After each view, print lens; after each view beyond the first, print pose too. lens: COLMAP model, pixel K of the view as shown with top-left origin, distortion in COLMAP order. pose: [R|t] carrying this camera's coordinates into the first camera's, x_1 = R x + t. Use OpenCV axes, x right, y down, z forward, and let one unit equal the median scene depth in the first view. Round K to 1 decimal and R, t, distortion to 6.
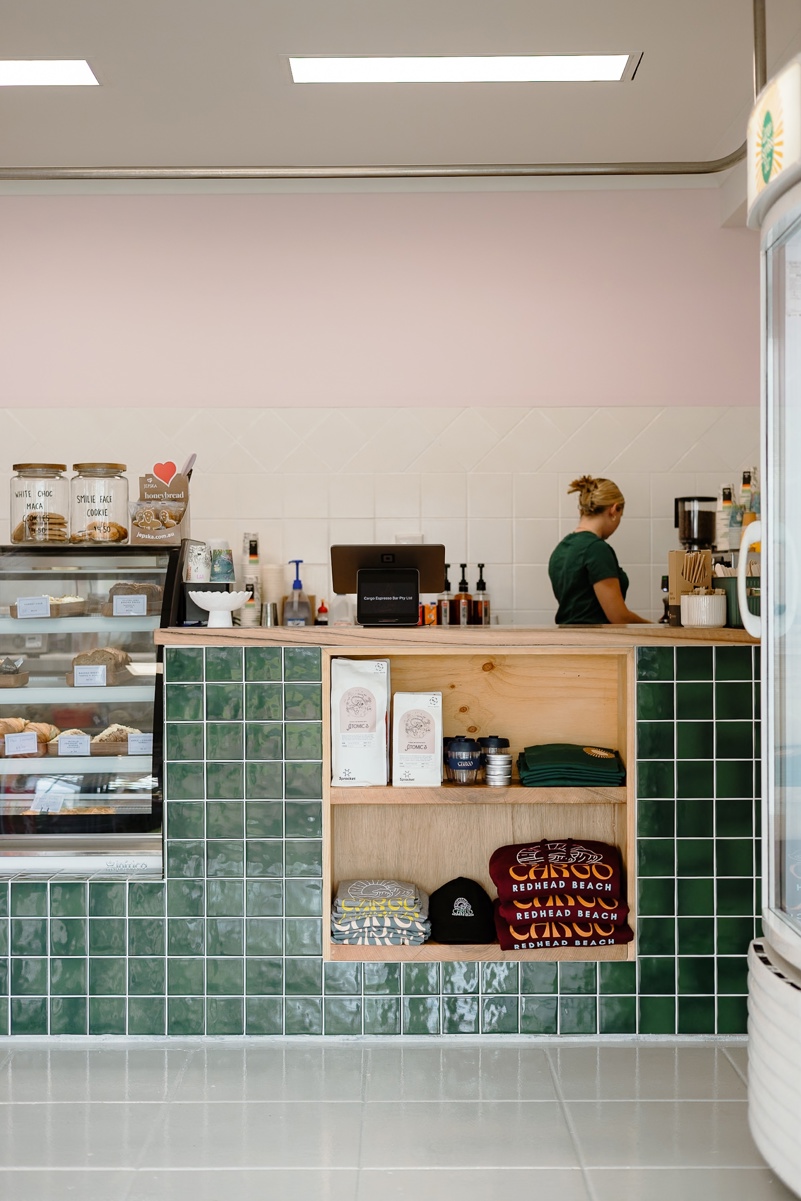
lens RADIAL K [[1755.5, 0, 400.5], [0, 1755.5, 600.5], [0, 0, 1]] dist [-0.124399, -0.015124]
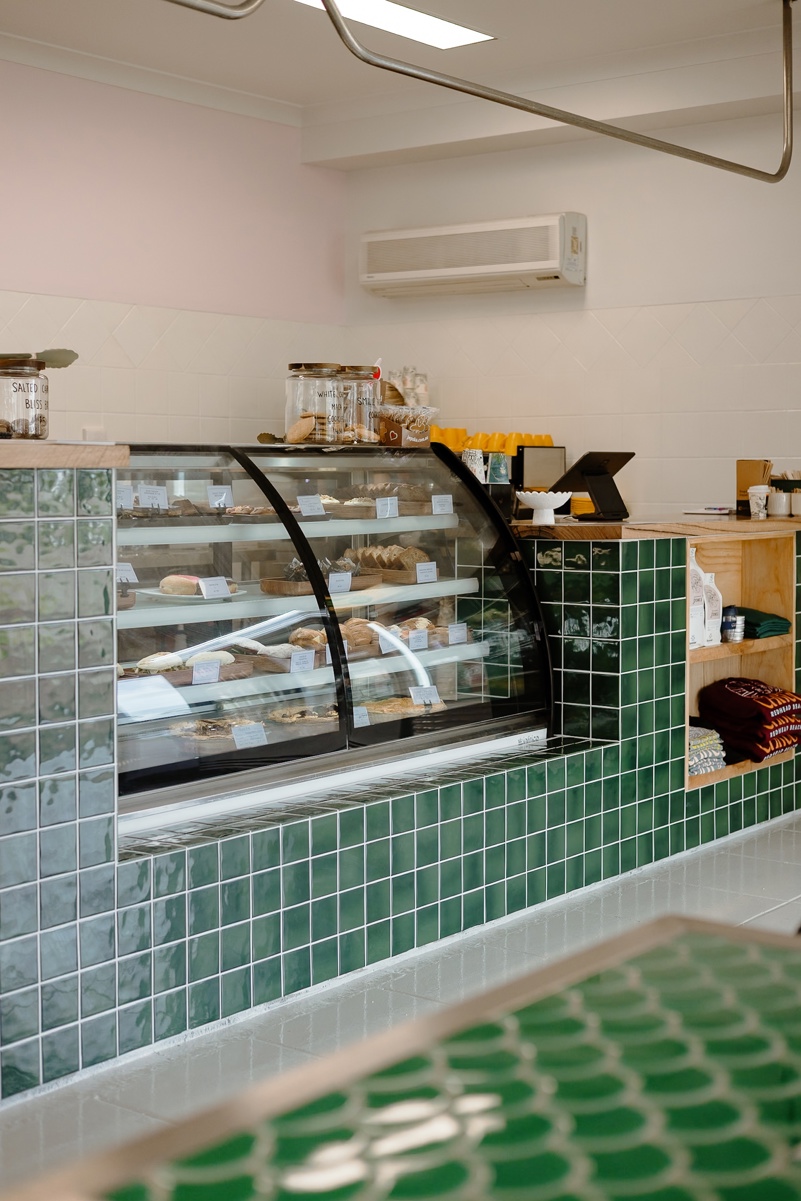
lens RADIAL K [[1755.5, 0, 400.5], [0, 1755.5, 600.5], [0, 0, 1]] dist [-0.124399, -0.015124]
pose [[0.595248, -0.045804, 0.802235, -1.153991], [-0.000748, 0.998342, 0.057556, -0.000649], [-0.803541, -0.034860, 0.594227, 0.426531]]
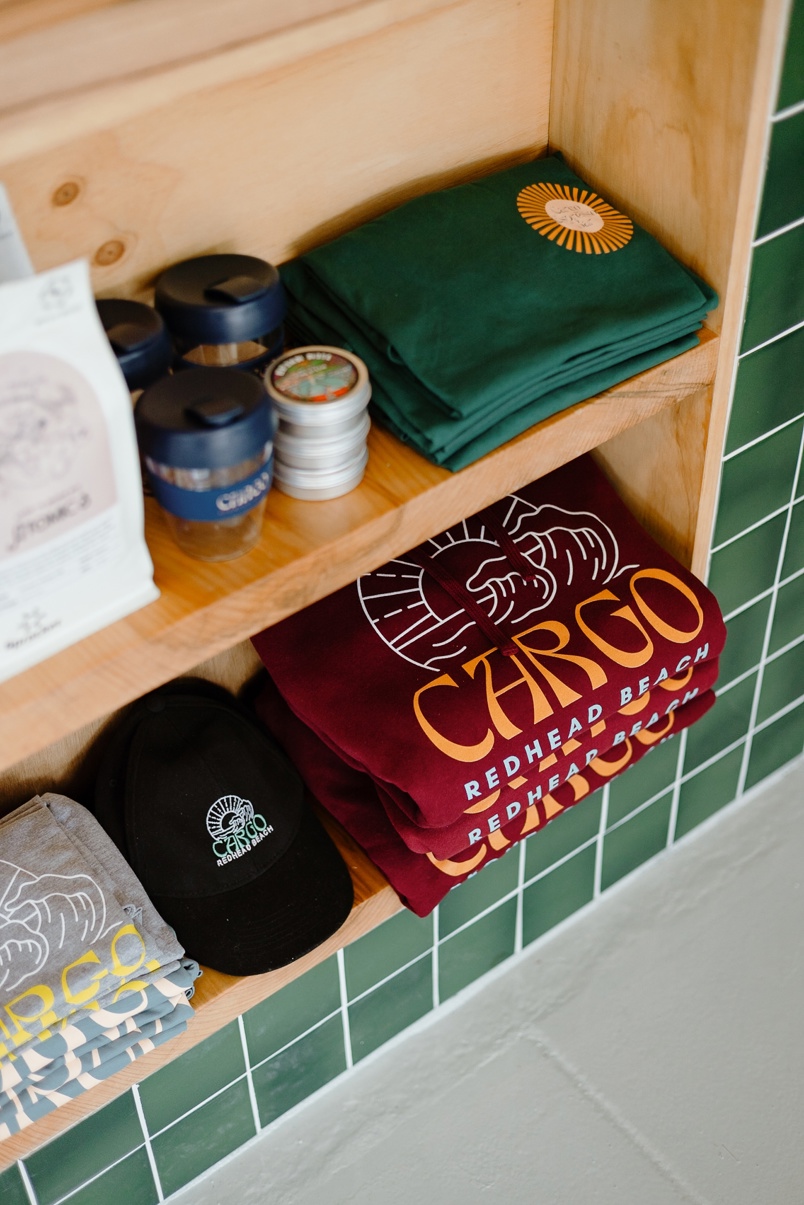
lens RADIAL K [[1739.9, 0, 402.0], [0, 1739.9, 602.5], [0, 0, 1]] dist [0.017138, 0.028896]
pose [[0.781288, -0.441628, 0.441082, -0.059215], [0.016333, 0.720892, 0.692855, -0.063178], [-0.623957, -0.534115, 0.570438, 0.836281]]
